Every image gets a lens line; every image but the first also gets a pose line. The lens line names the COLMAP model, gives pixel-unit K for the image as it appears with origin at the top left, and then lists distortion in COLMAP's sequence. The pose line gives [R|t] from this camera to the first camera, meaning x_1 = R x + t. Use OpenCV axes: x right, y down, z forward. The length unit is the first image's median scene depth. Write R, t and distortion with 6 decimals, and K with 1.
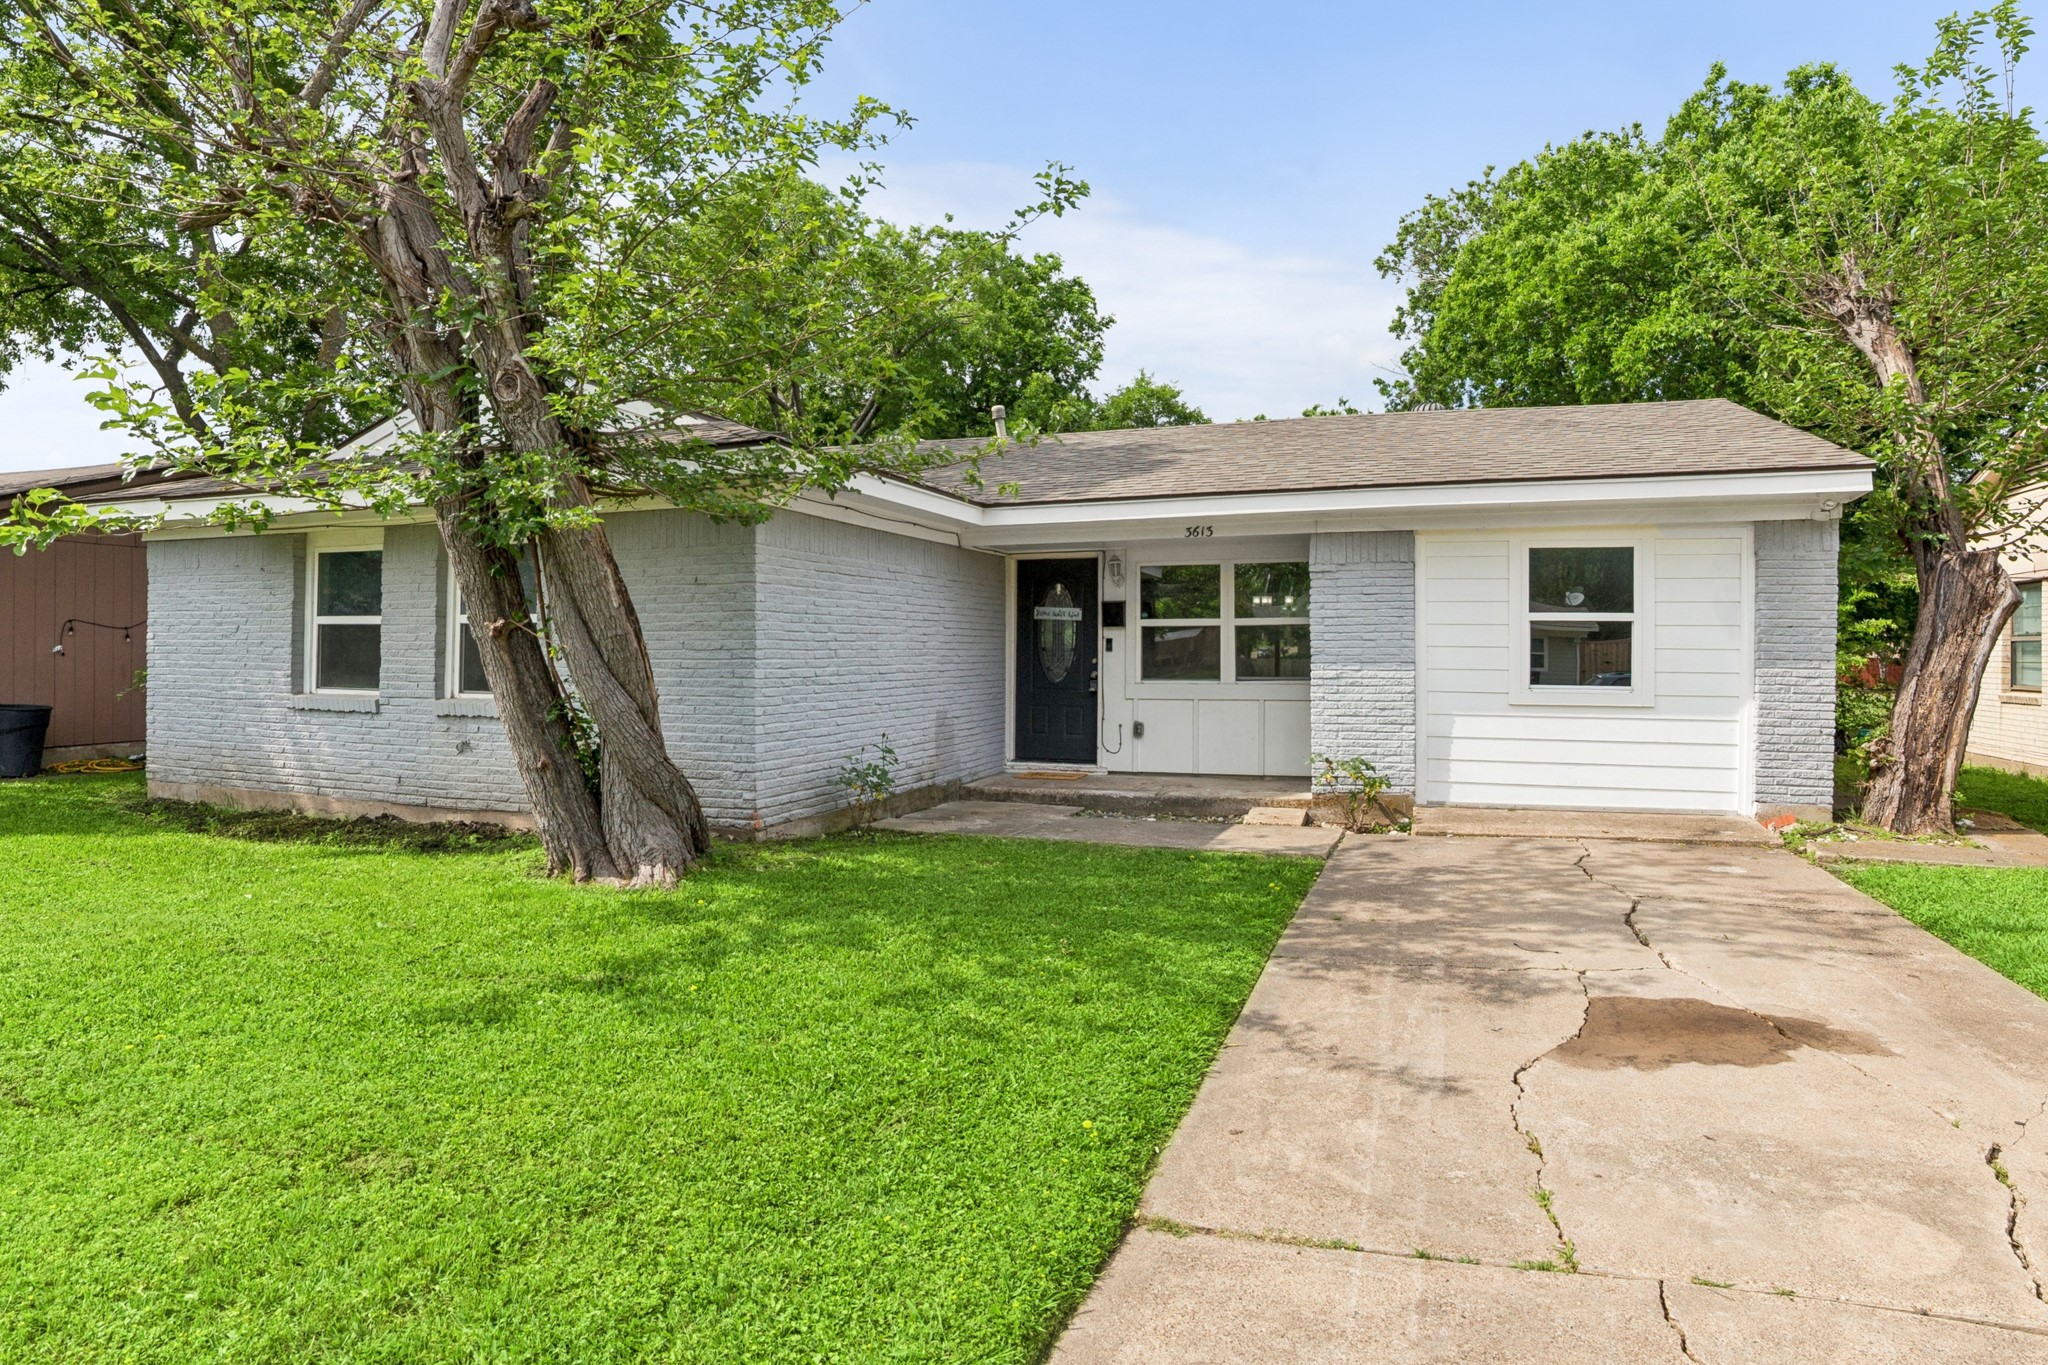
lens RADIAL K [[913.9, 0, 1097.3], [0, 913.9, 662.5], [0, 0, 1]] dist [-0.080266, 0.021487]
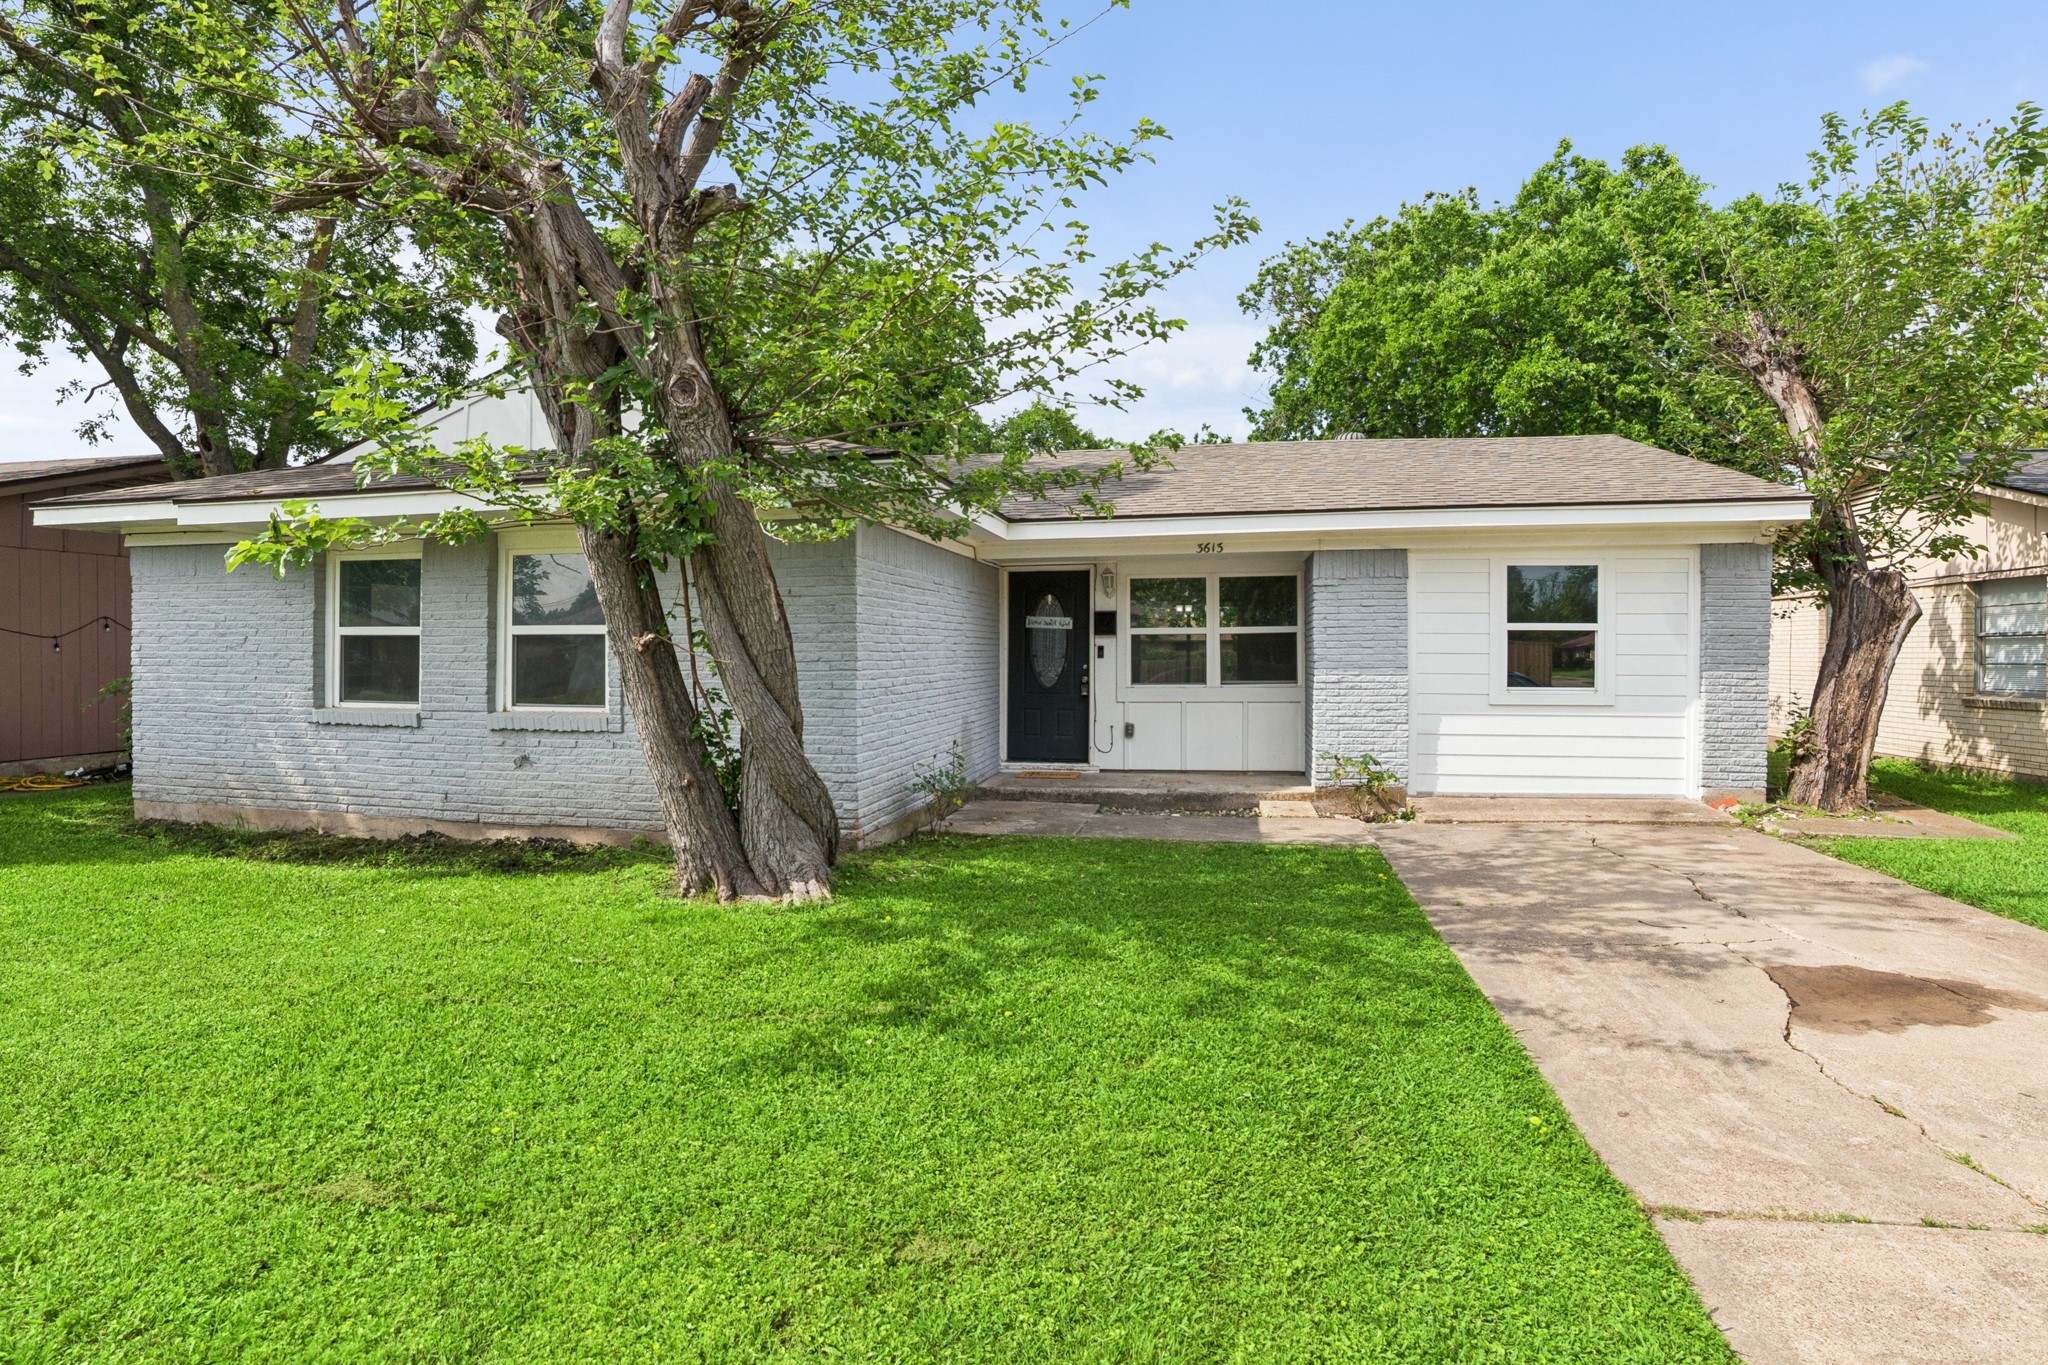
lens RADIAL K [[838.6, 0, 1036.0], [0, 838.6, 668.3], [0, 0, 1]] dist [-0.077595, 0.021004]
pose [[0.994576, -0.006378, 0.103817, -0.223289], [0.005723, 0.999962, 0.006611, -0.009098], [-0.103855, -0.005981, 0.994574, 0.040031]]
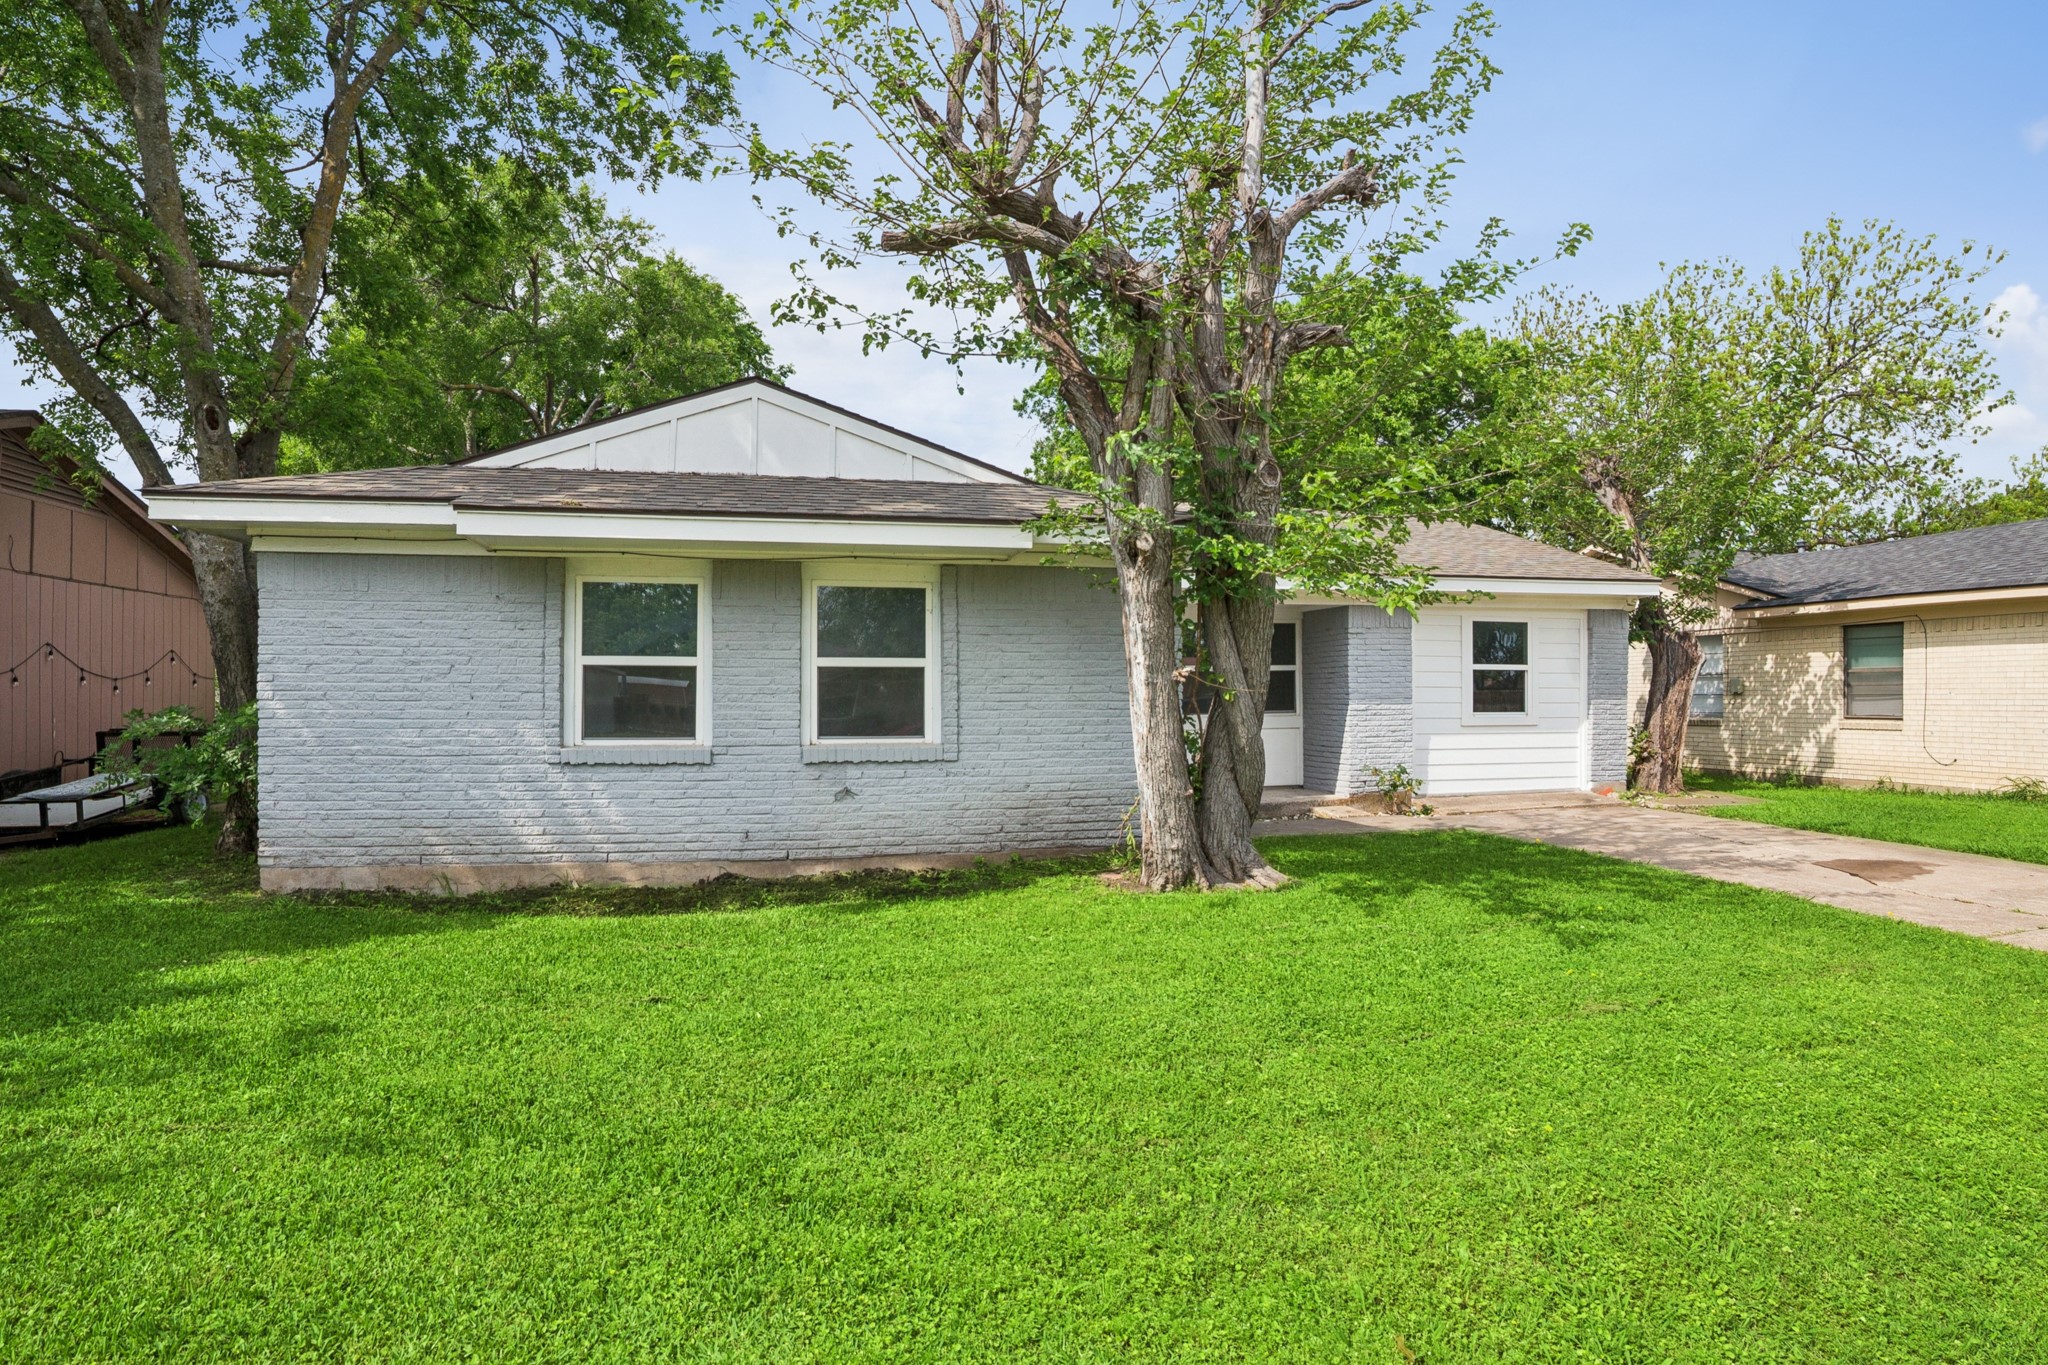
lens RADIAL K [[874.8, 0, 997.9], [0, 874.8, 693.5], [0, 0, 1]] dist [-0.083212, 0.031034]
pose [[0.902088, -0.007078, 0.431494, -0.886165], [0.009755, 0.999944, -0.003992, -0.008331], [-0.431442, 0.007810, 0.902107, 0.055088]]
